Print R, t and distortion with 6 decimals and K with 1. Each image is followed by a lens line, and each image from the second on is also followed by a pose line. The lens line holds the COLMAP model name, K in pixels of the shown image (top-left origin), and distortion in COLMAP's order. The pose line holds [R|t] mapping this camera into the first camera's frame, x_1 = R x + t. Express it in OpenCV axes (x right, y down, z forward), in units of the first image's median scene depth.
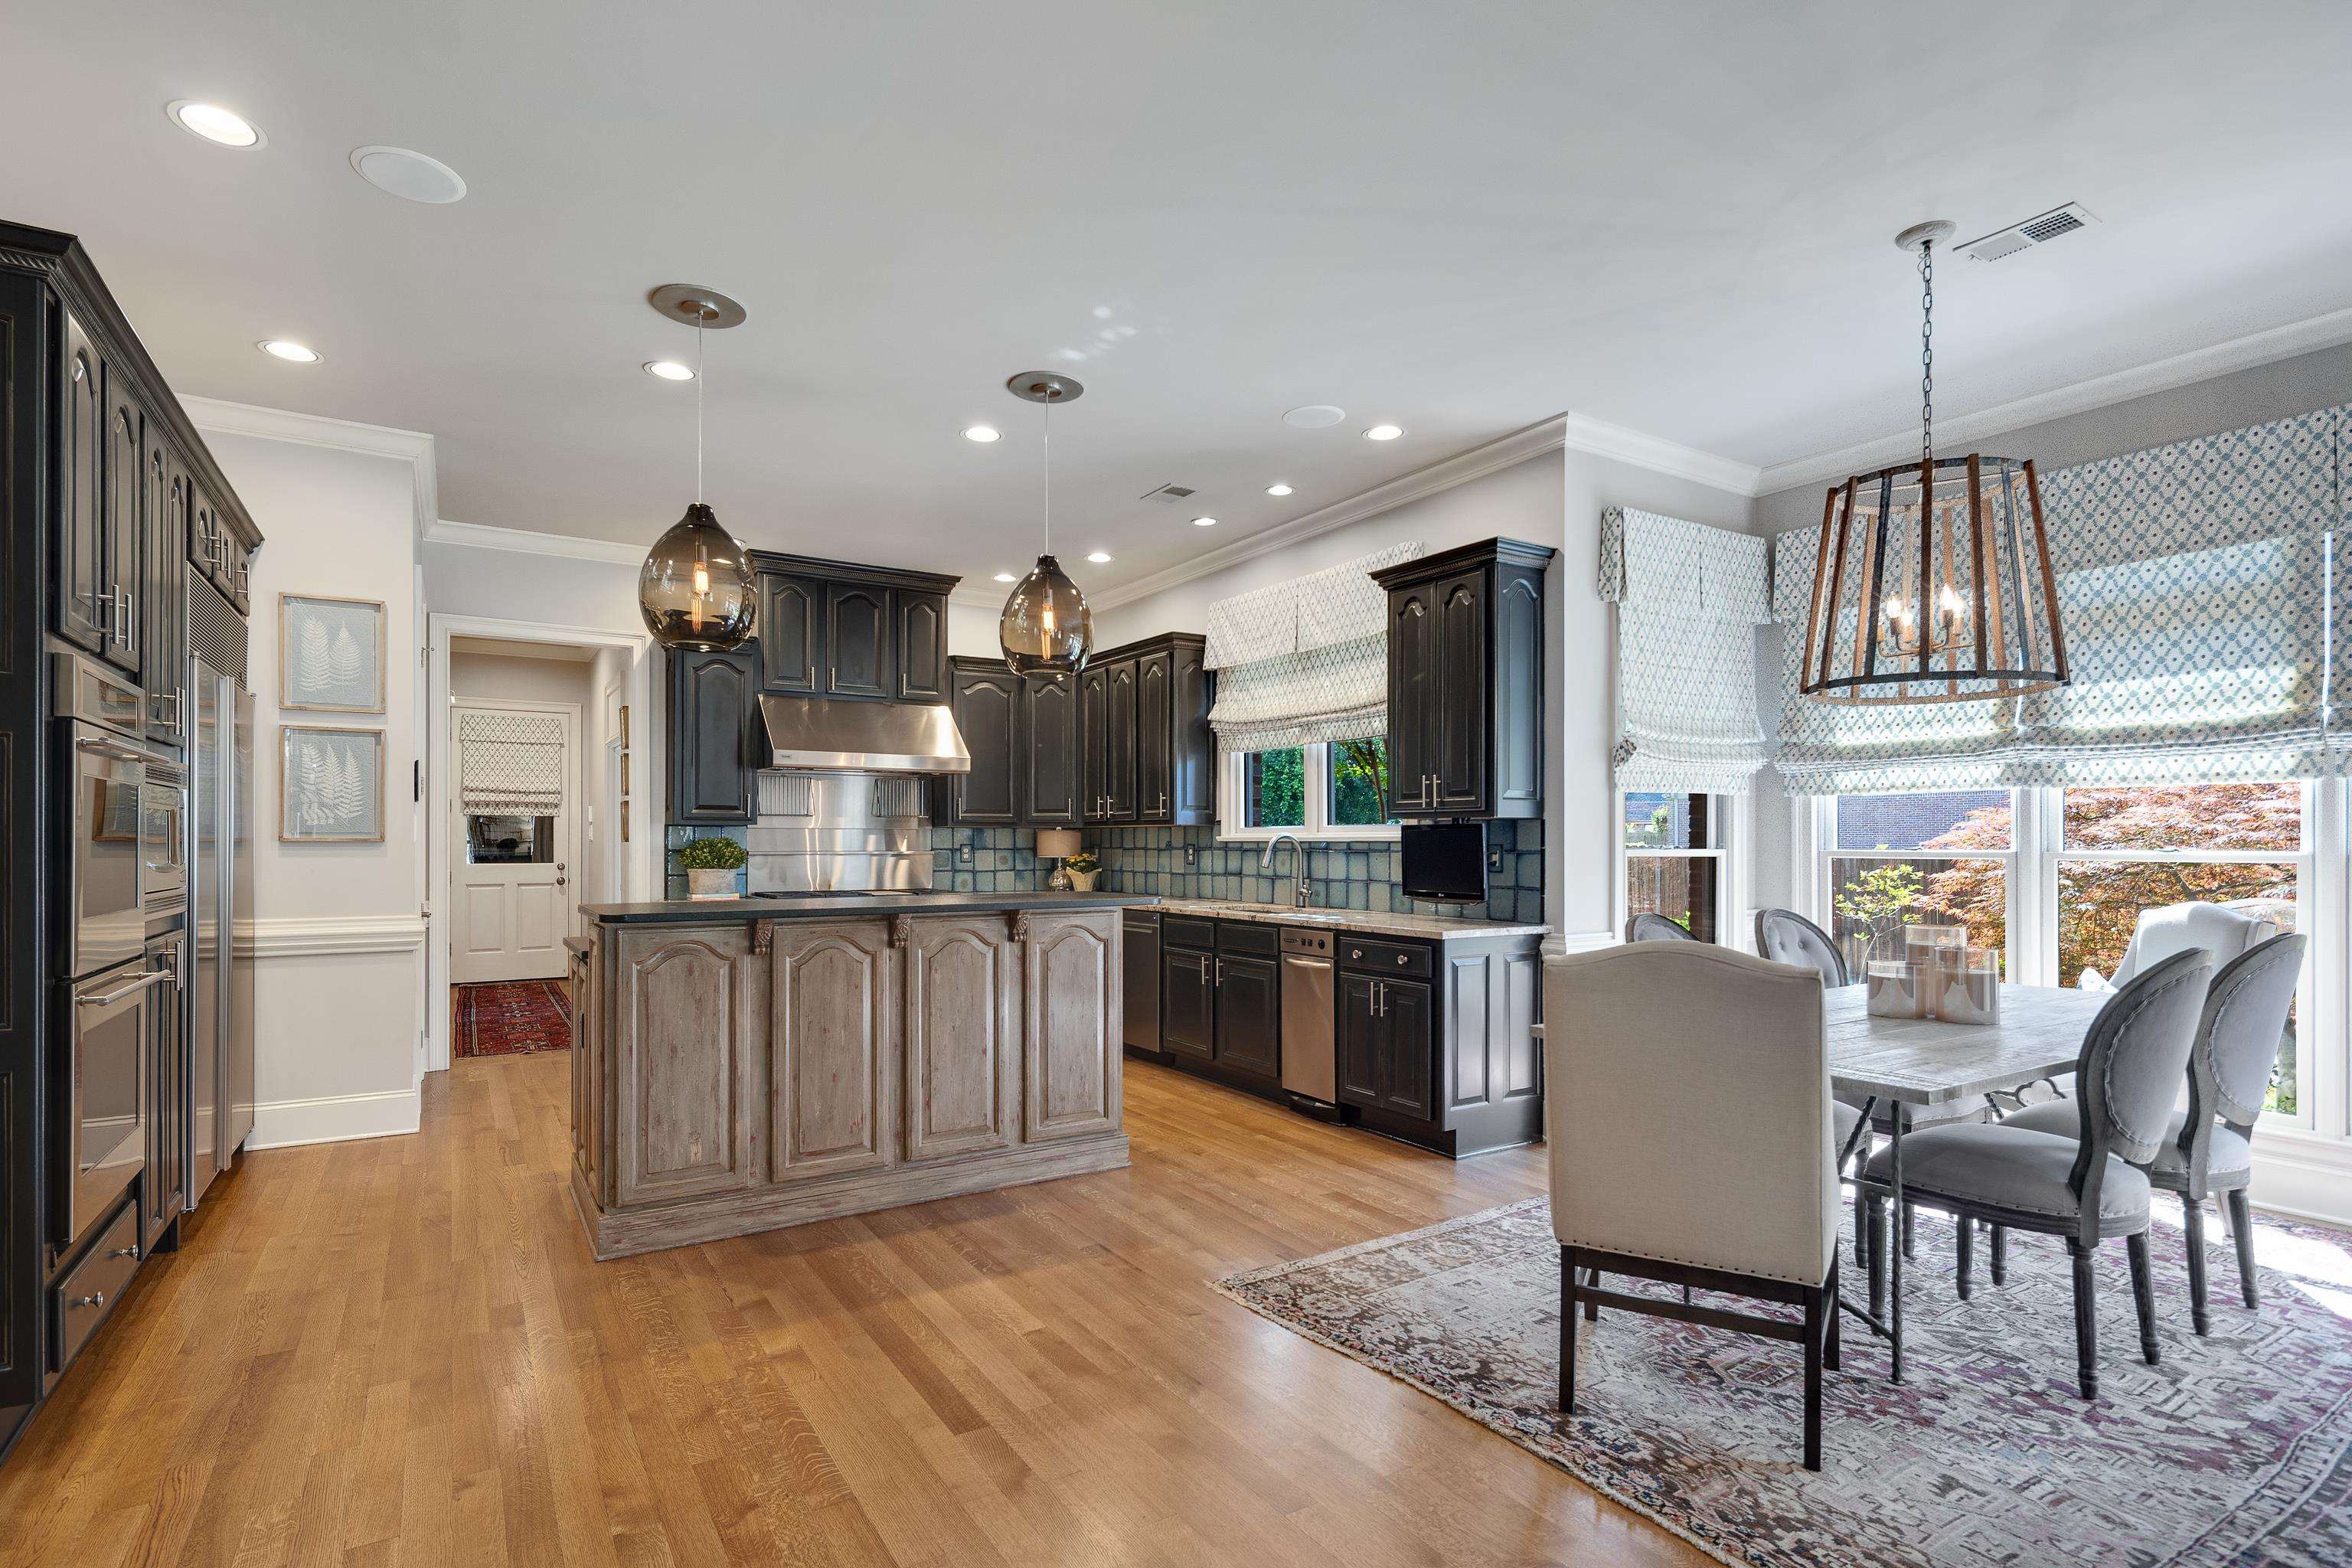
lens RADIAL K [[1160.8, 0, 1180.3], [0, 1160.8, 835.2], [0, 0, 1]] dist [-0.000589, -0.000348]
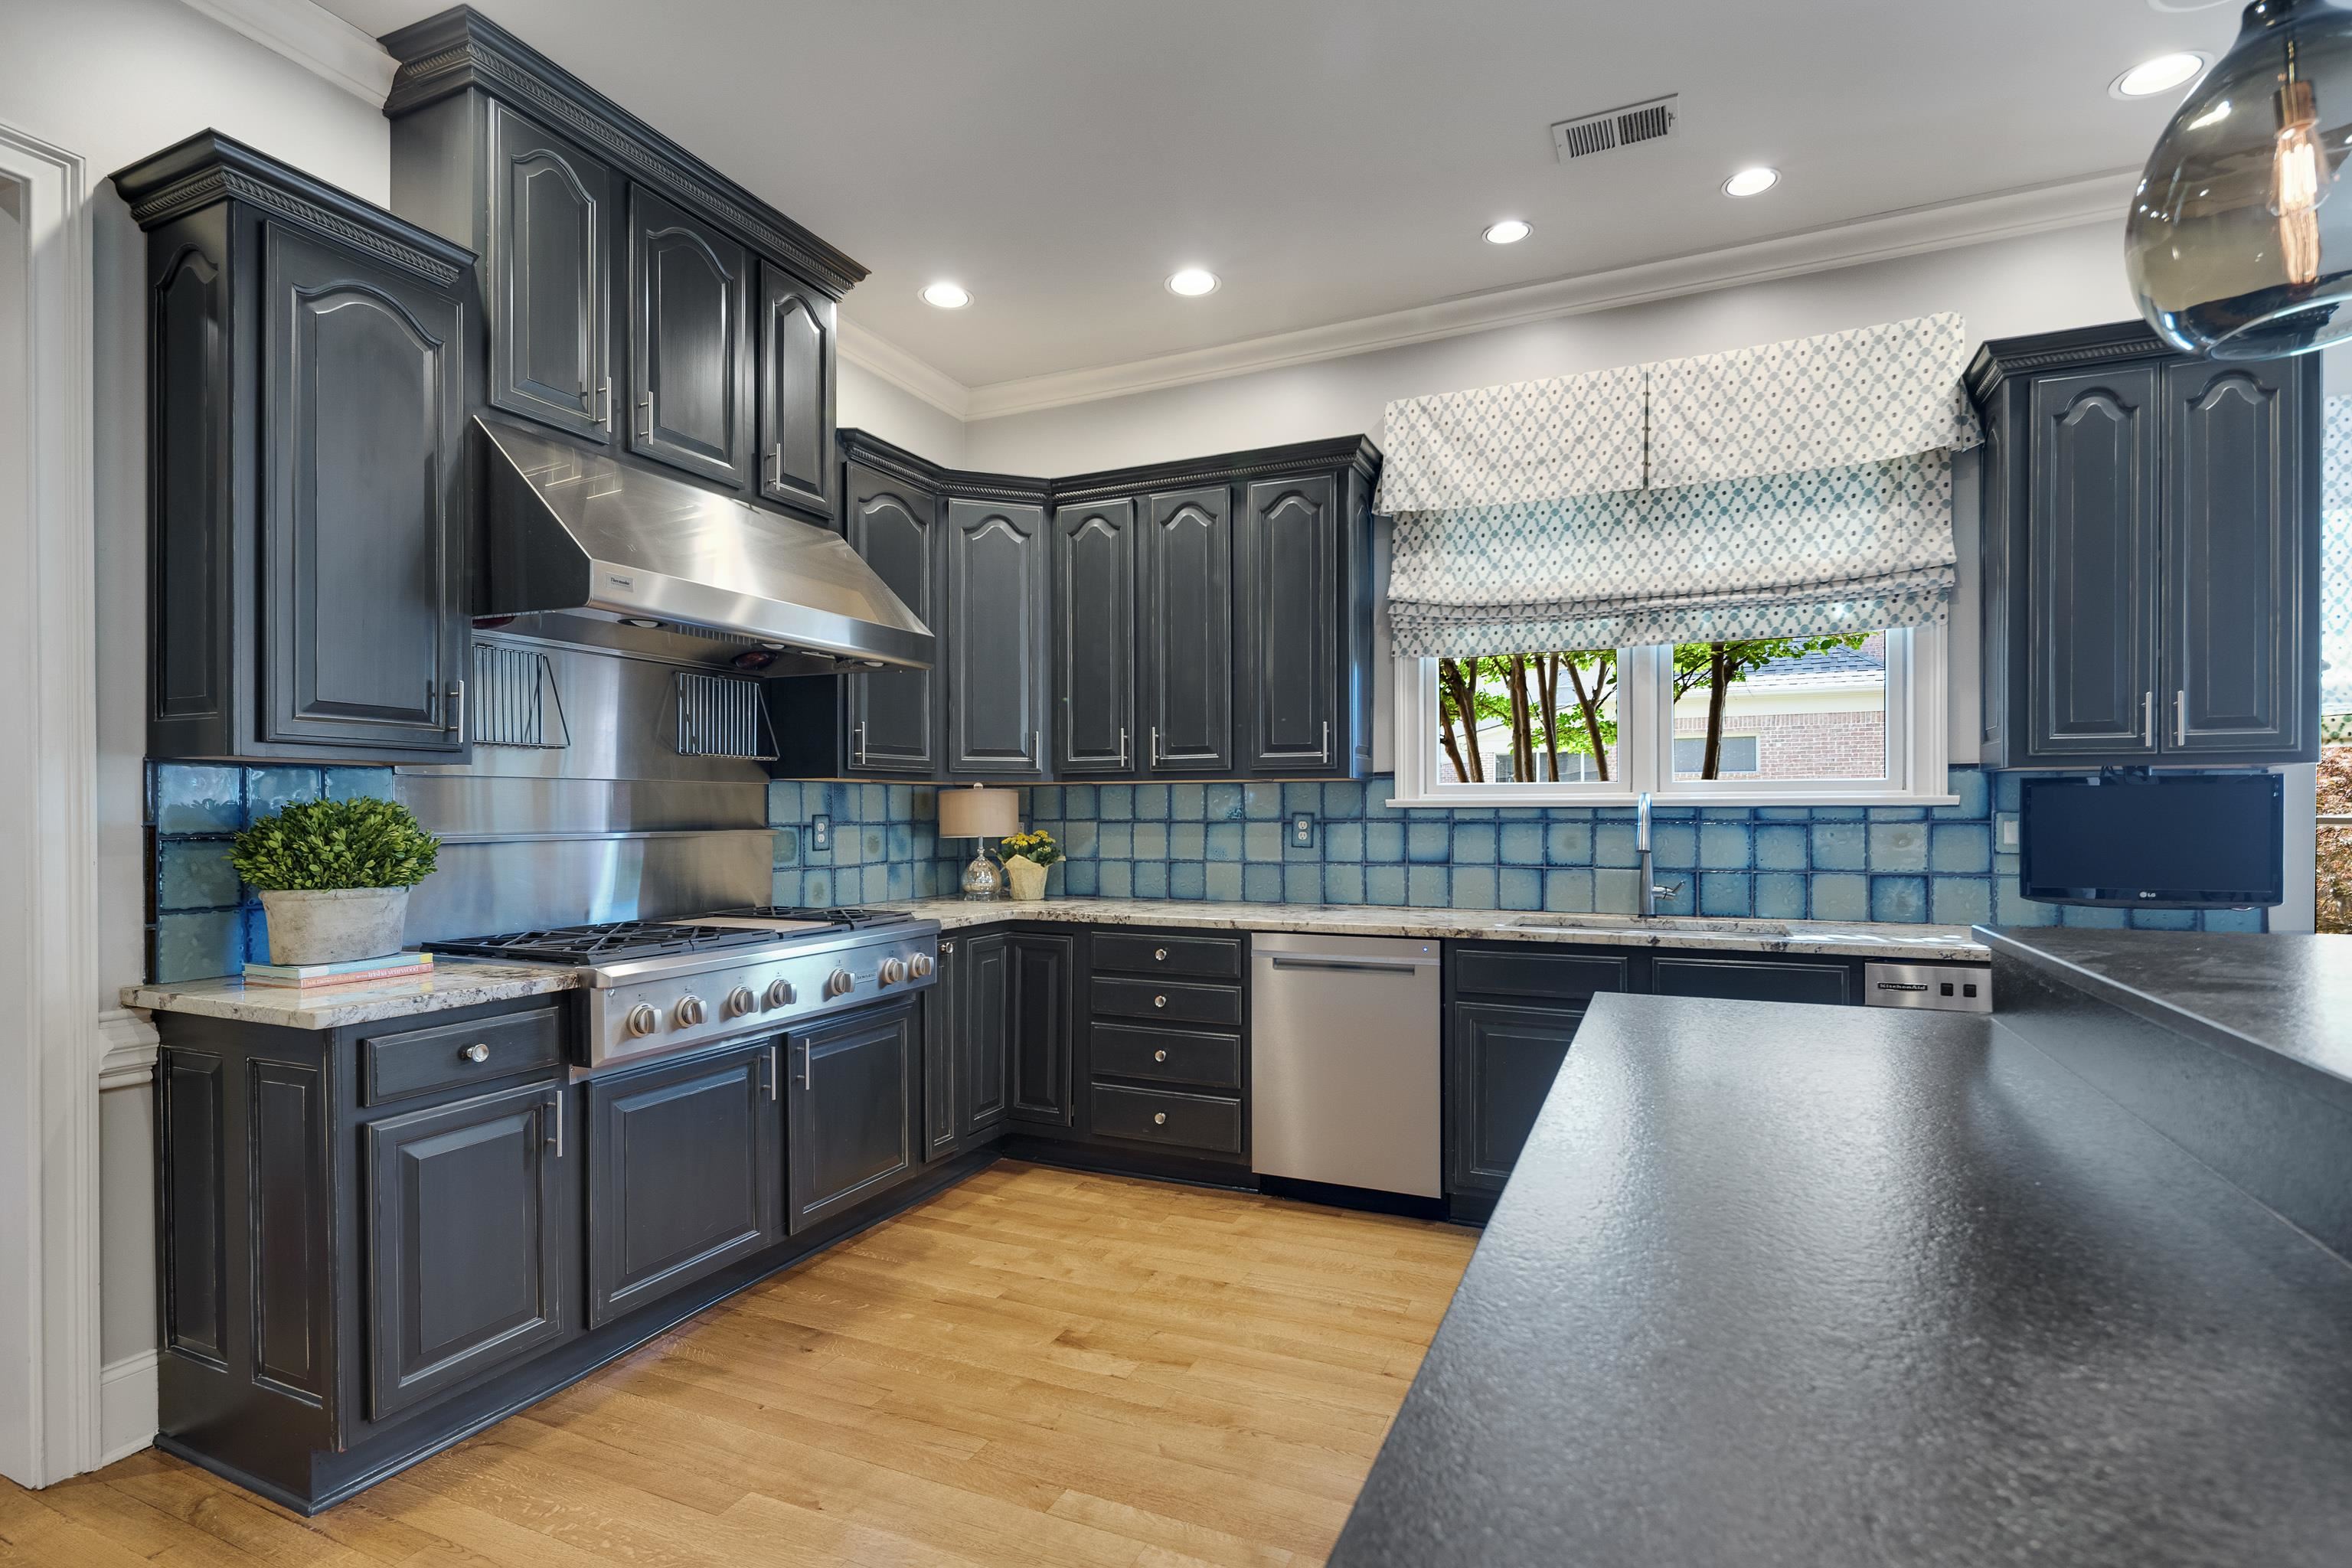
lens RADIAL K [[1130.9, 0, 1170.9], [0, 1130.9, 817.5], [0, 0, 1]] dist [-0.001457, -0.000237]
pose [[0.839930, -0.006927, 0.542651, -0.359485], [0.000305, 0.999924, 0.012292, 0.003178], [-0.542695, -0.010159, 0.839868, 0.553275]]
